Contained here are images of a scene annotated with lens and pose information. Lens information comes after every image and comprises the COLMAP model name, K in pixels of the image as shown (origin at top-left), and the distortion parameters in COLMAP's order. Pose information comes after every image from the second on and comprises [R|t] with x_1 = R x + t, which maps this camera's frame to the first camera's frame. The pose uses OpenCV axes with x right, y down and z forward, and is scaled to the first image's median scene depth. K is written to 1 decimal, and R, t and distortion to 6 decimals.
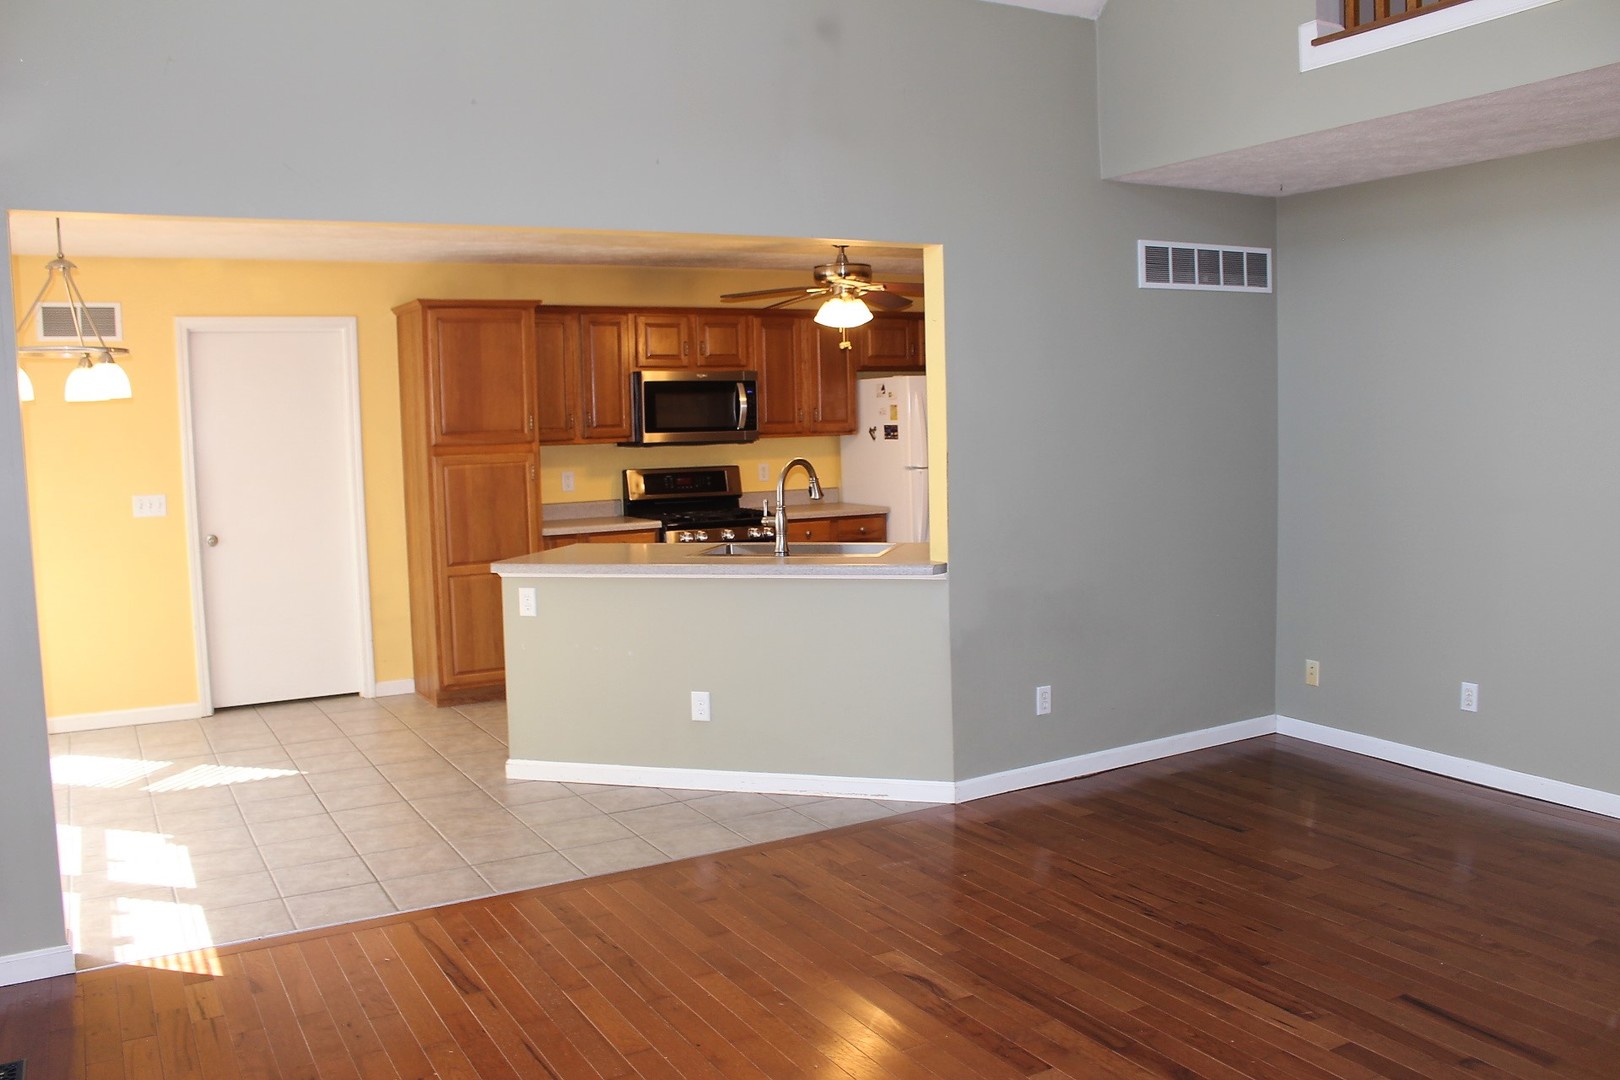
lens RADIAL K [[1326.2, 0, 796.9], [0, 1326.2, 545.9], [0, 0, 1]] dist [-0.157591, 0.123949]
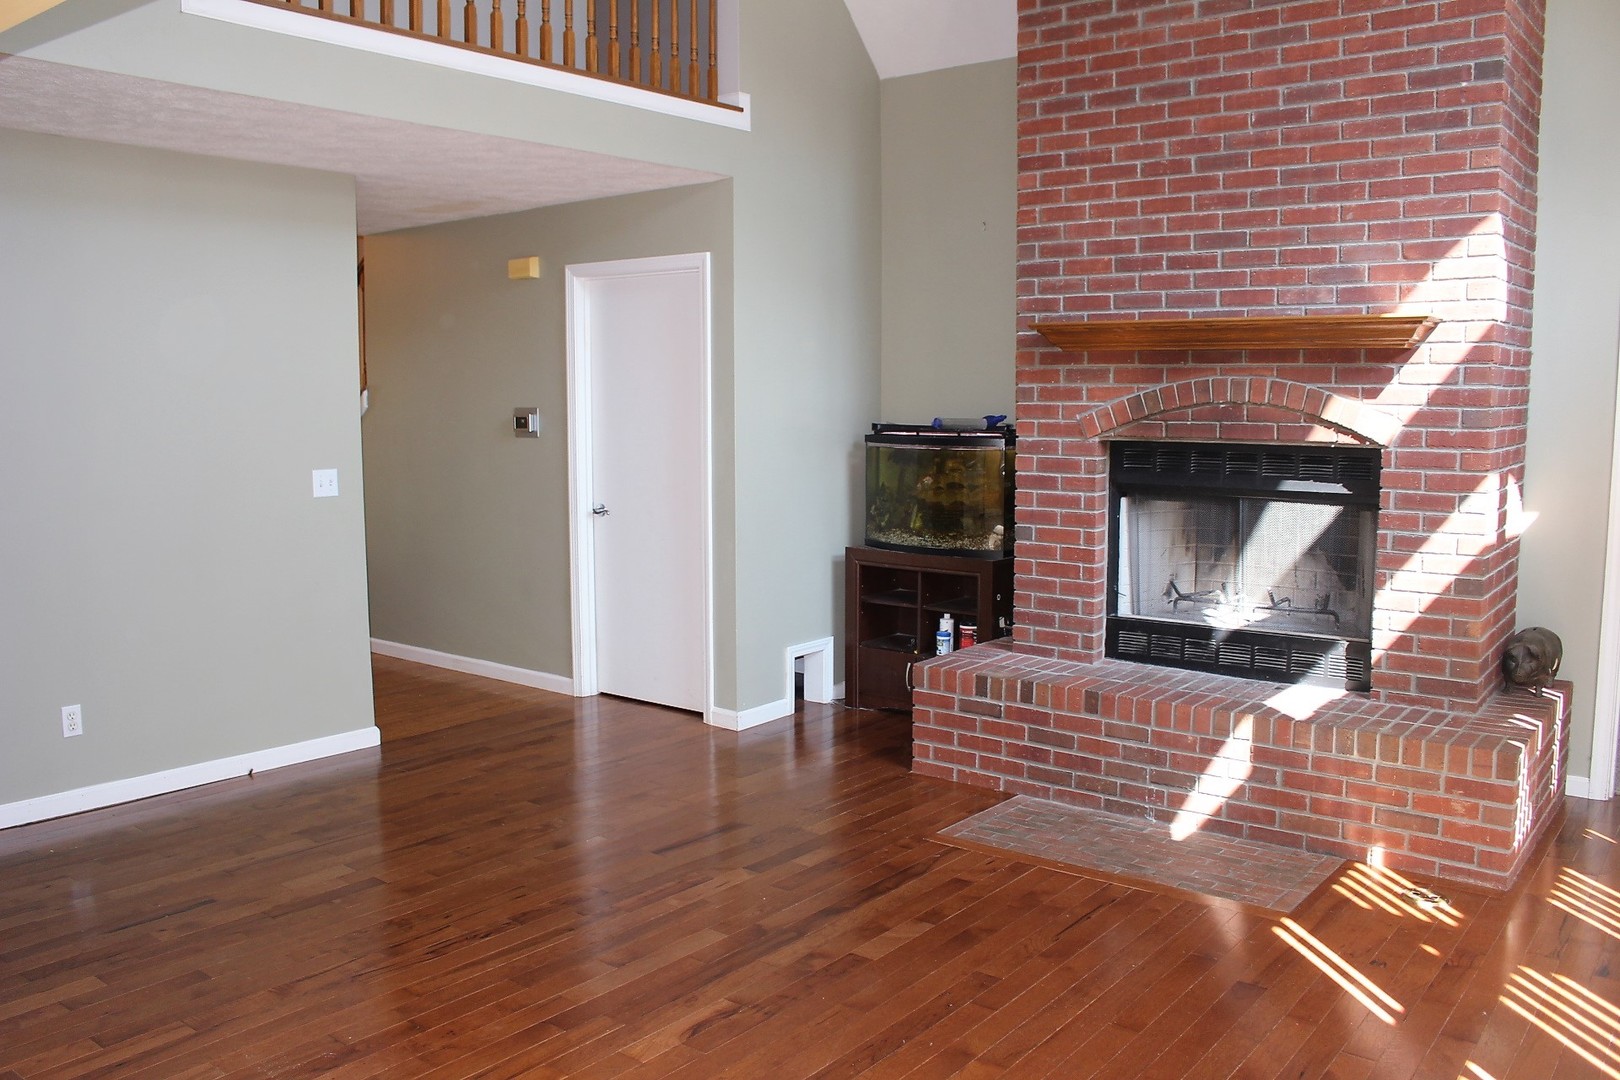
lens RADIAL K [[1326.2, 0, 796.9], [0, 1326.2, 545.9], [0, 0, 1]] dist [-0.157591, 0.123949]
pose [[-0.365029, -0.079945, 0.927557, -0.354706], [0.104224, 0.986535, 0.126044, -0.046794], [-0.925144, 0.142683, -0.351782, 0.588237]]
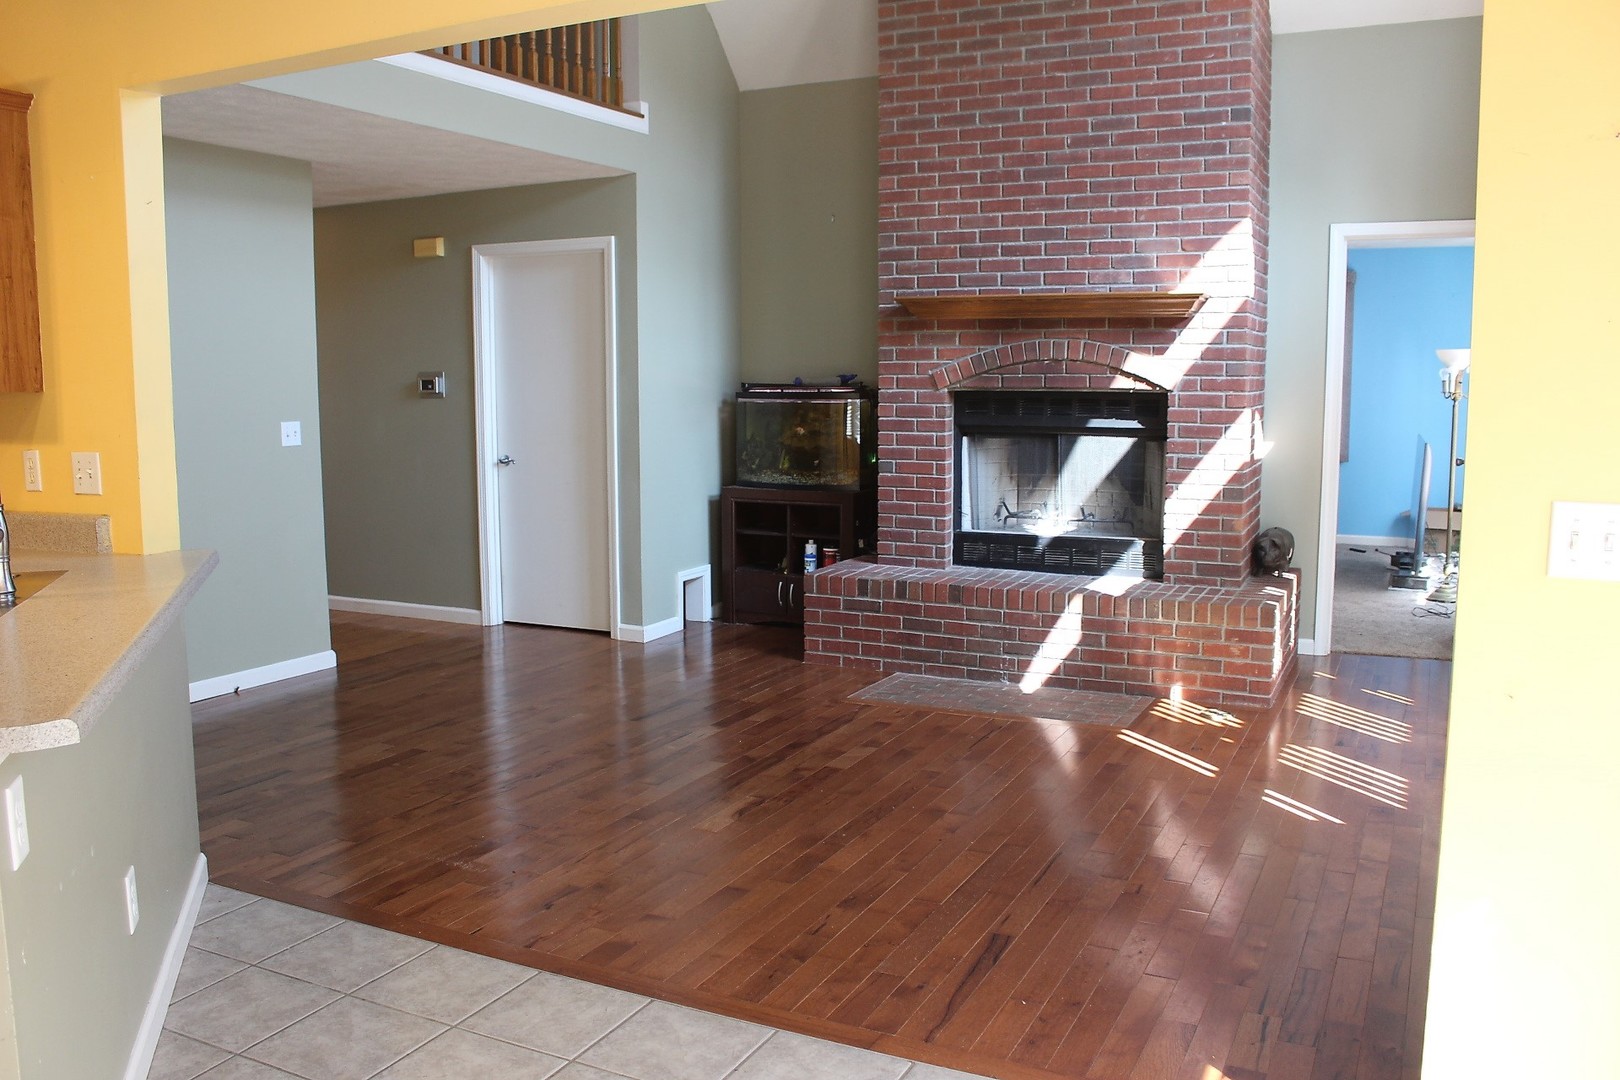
lens RADIAL K [[1326.2, 0, 796.9], [0, 1326.2, 545.9], [0, 0, 1]] dist [-0.157591, 0.123949]
pose [[-0.554443, -0.077727, 0.828584, -0.448473], [0.100163, 0.982159, 0.159157, -0.046234], [-0.826172, 0.171237, -0.536766, 0.765651]]
